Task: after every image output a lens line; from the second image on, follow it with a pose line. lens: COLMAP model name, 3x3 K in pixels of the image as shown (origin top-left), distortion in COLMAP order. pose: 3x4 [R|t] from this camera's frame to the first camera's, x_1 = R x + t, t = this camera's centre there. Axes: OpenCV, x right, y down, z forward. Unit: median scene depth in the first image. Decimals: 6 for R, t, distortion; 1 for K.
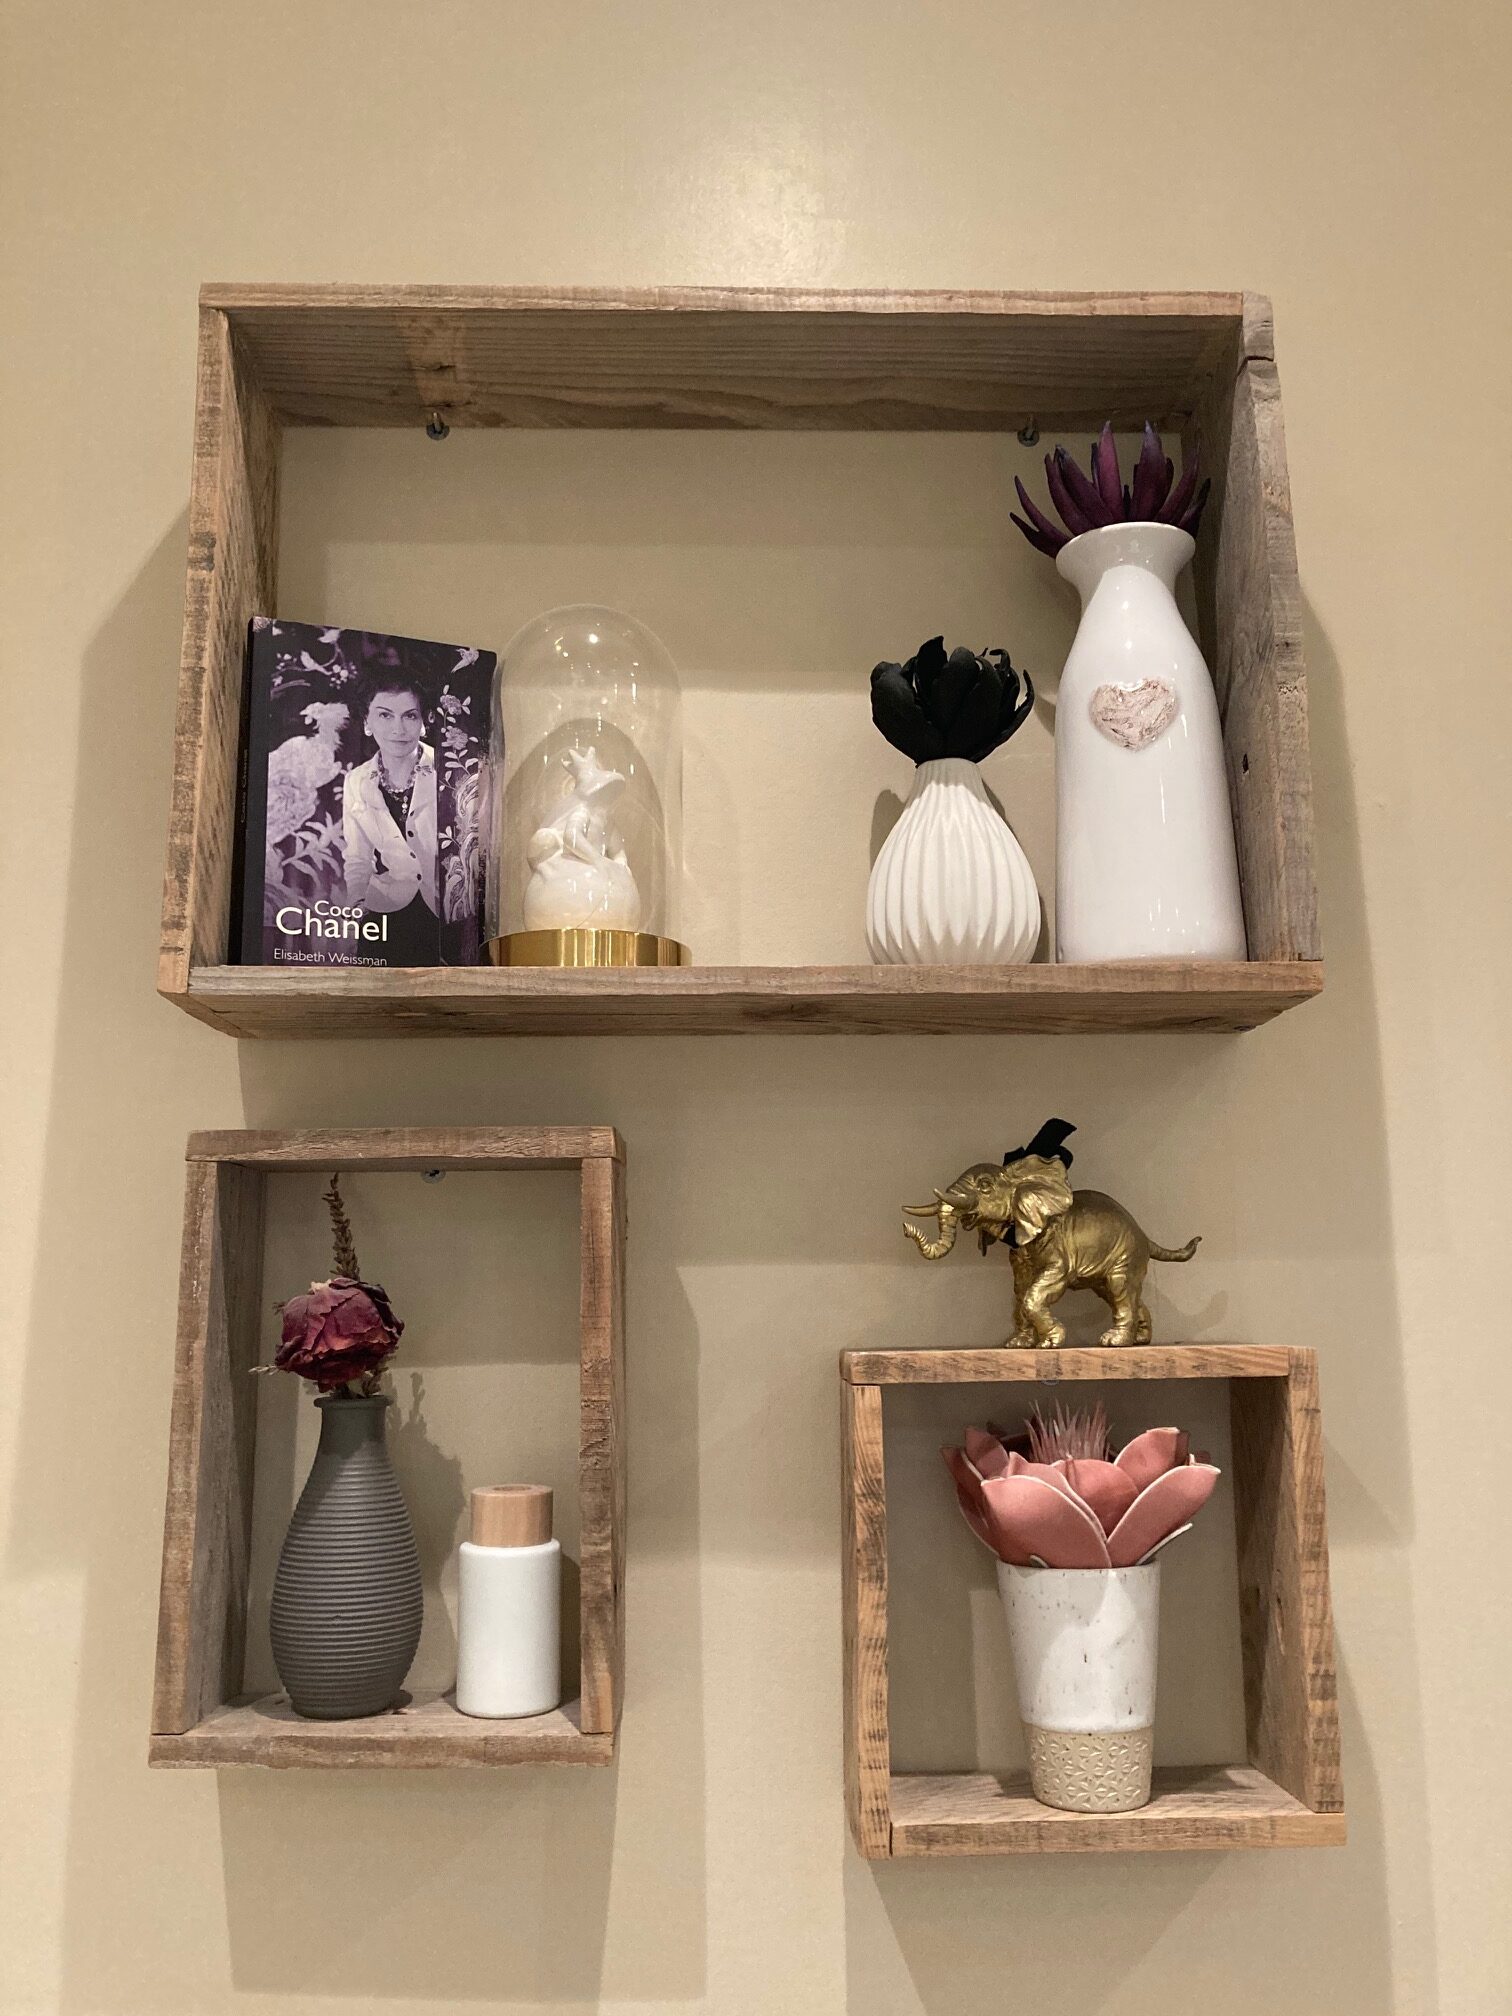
lens RADIAL K [[1647.1, 0, 755.9], [0, 1647.1, 1009.6], [0, 0, 1]] dist [0.035386, -0.031038]
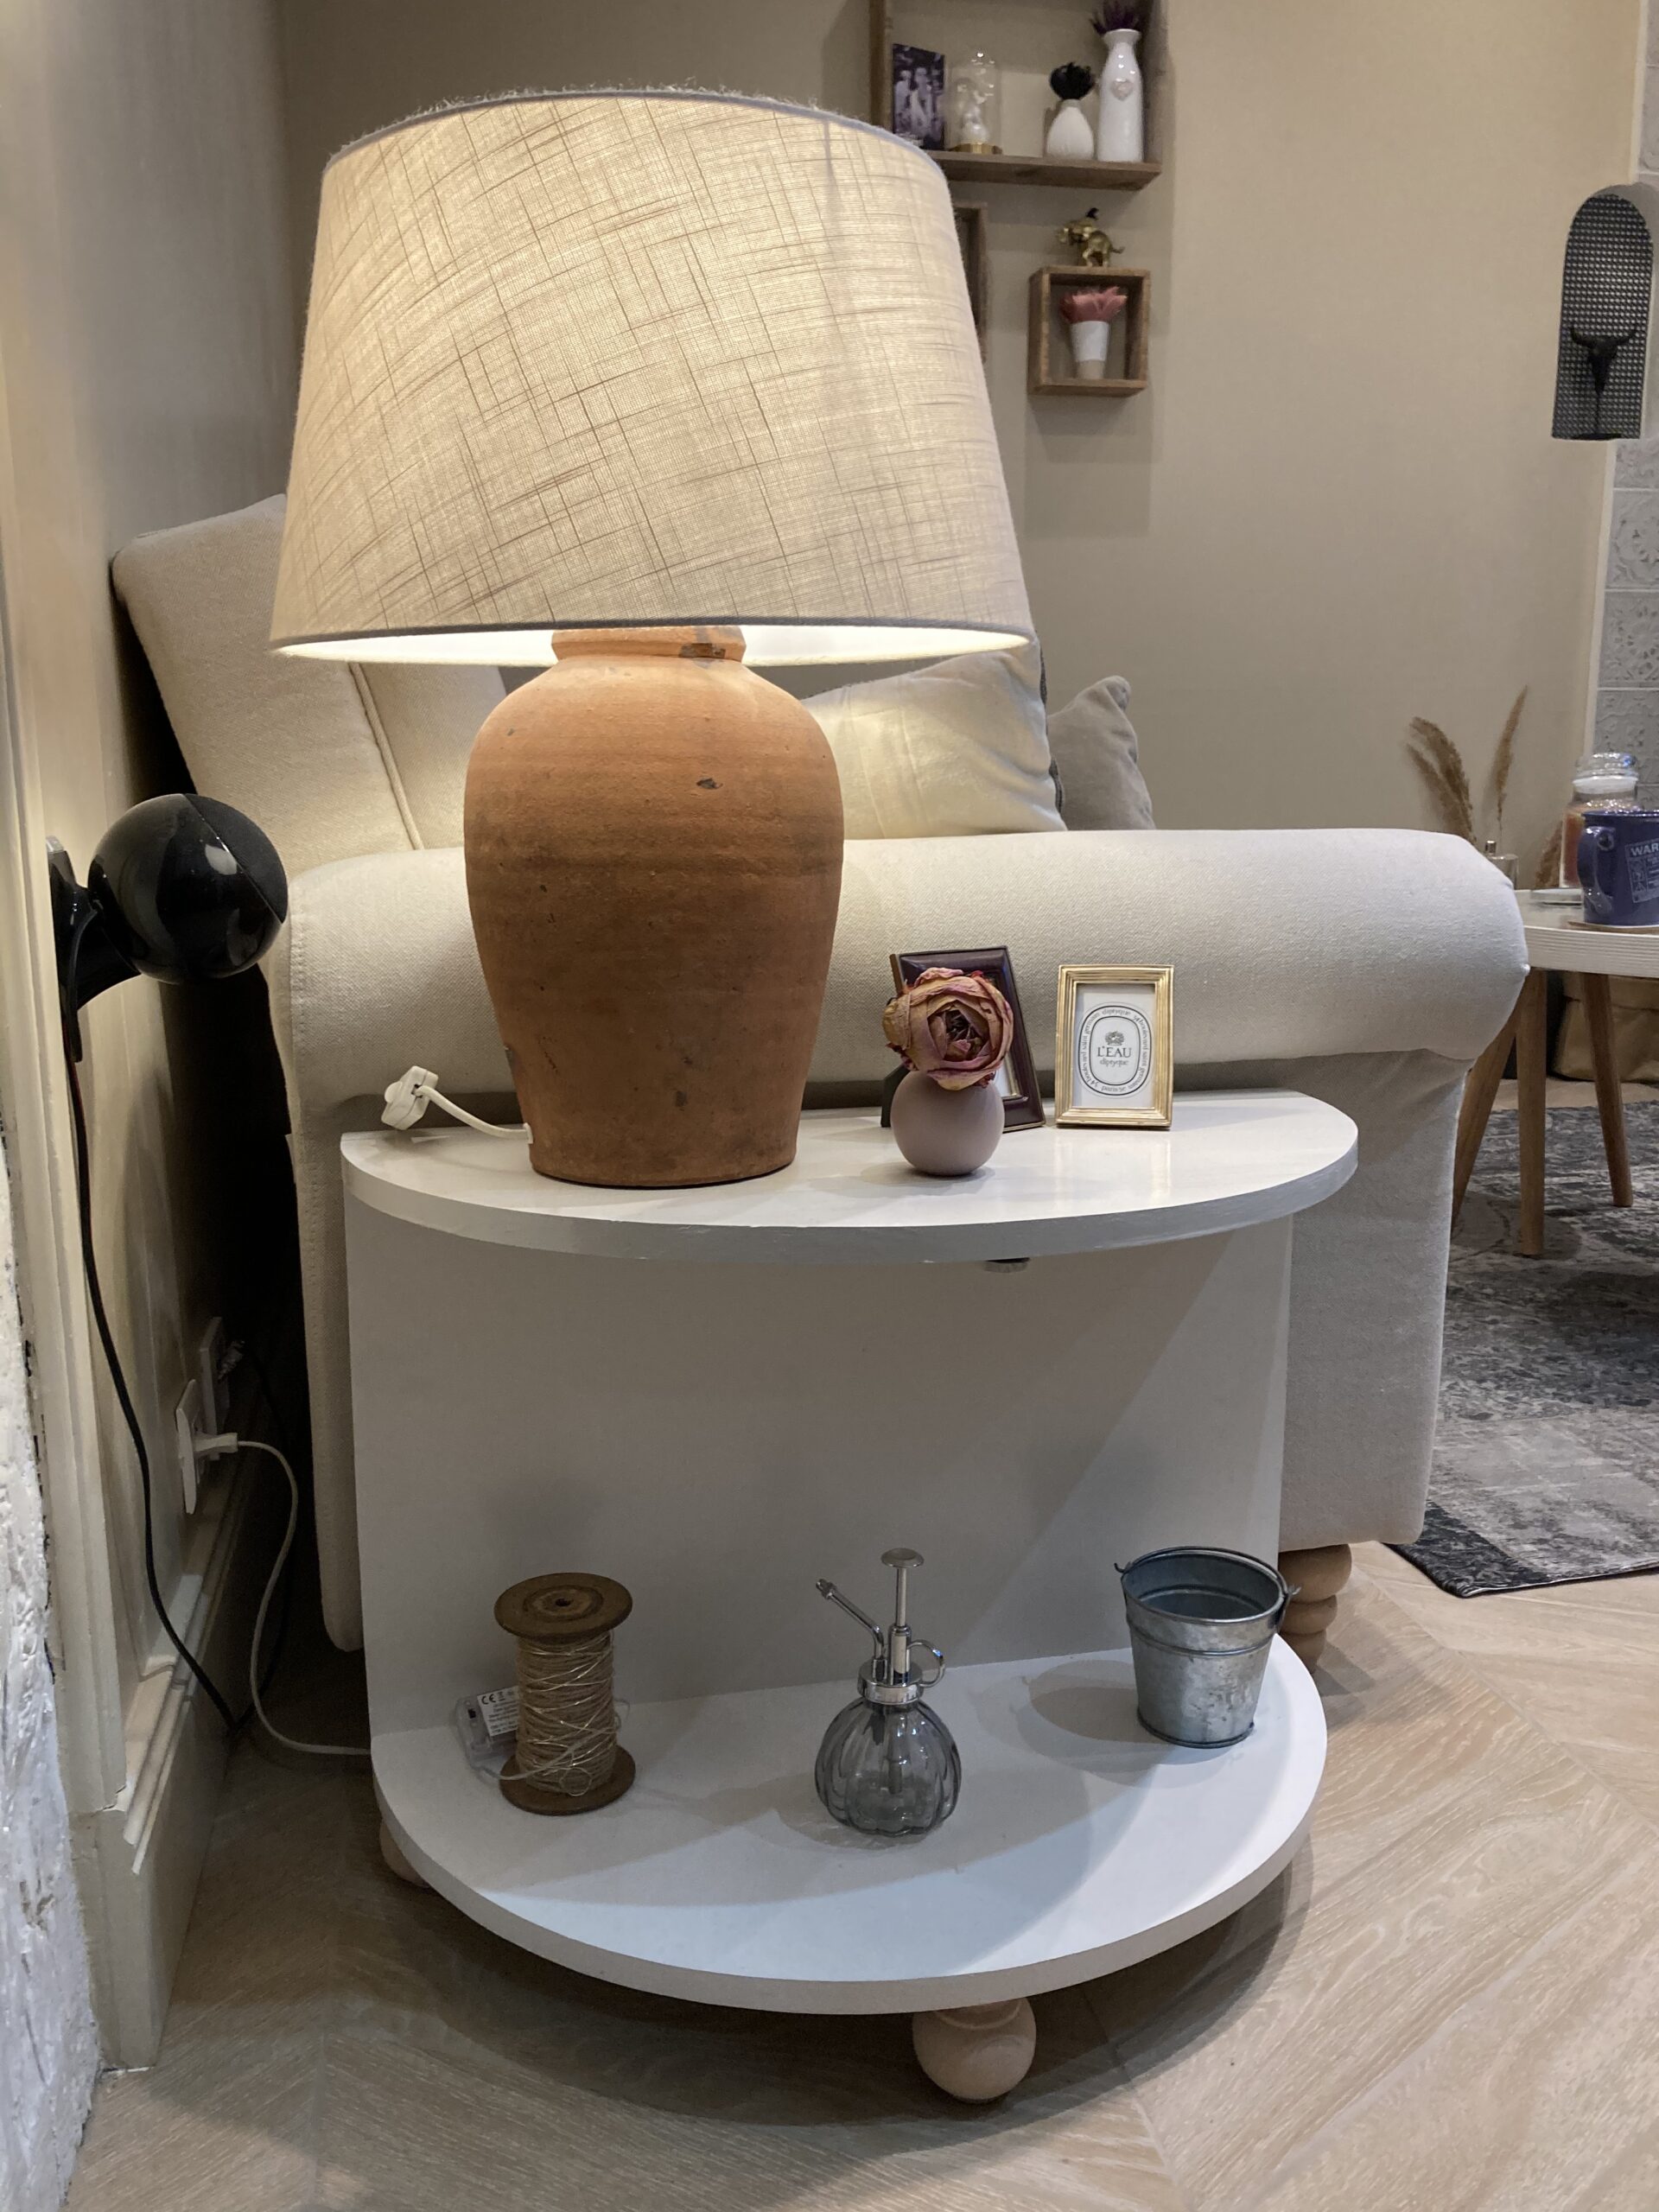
lens RADIAL K [[1807.3, 0, 833.5], [0, 1807.3, 1106.1], [0, 0, 1]] dist [0.035386, -0.031038]
pose [[0.986275, -0.024104, 0.163343, -1.140181], [-0.036514, 0.932951, 0.358146, 0.513726], [-0.161024, -0.359194, 0.919266, -3.503491]]
